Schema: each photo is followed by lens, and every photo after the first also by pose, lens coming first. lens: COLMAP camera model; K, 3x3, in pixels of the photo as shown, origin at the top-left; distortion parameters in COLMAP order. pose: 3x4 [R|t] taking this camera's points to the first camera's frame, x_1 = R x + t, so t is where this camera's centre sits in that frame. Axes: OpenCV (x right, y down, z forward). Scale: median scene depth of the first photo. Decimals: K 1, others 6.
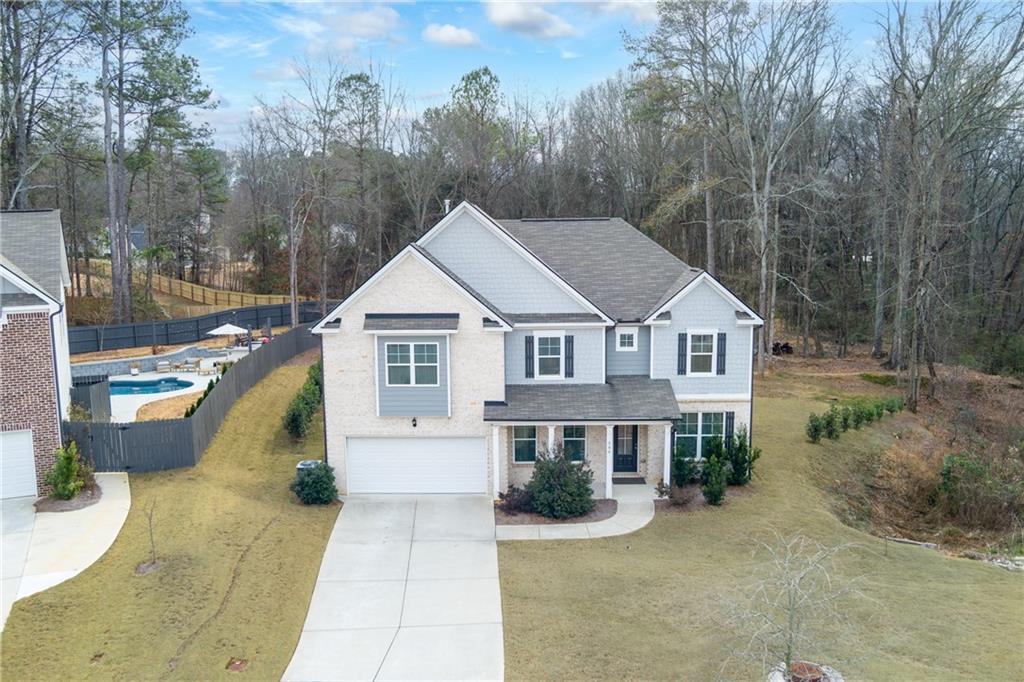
lens RADIAL K [[796.8, 0, 512.0], [0, 796.8, 341.0], [0, 0, 1]] dist [-0.067403, -0.000898]
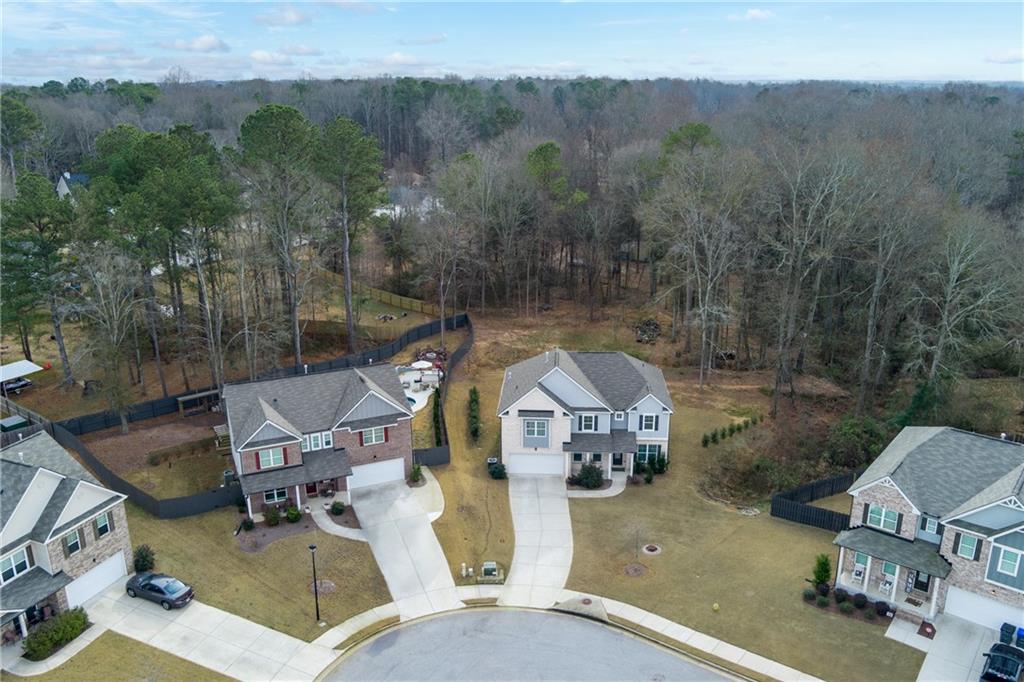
lens RADIAL K [[796.8, 0, 512.0], [0, 796.8, 341.0], [0, 0, 1]] dist [-0.067403, -0.000898]
pose [[0.998588, 0.017845, -0.050042, -0.075840], [-0.008653, 0.983956, 0.178199, -0.711043], [0.052419, -0.177514, 0.982721, -1.510729]]
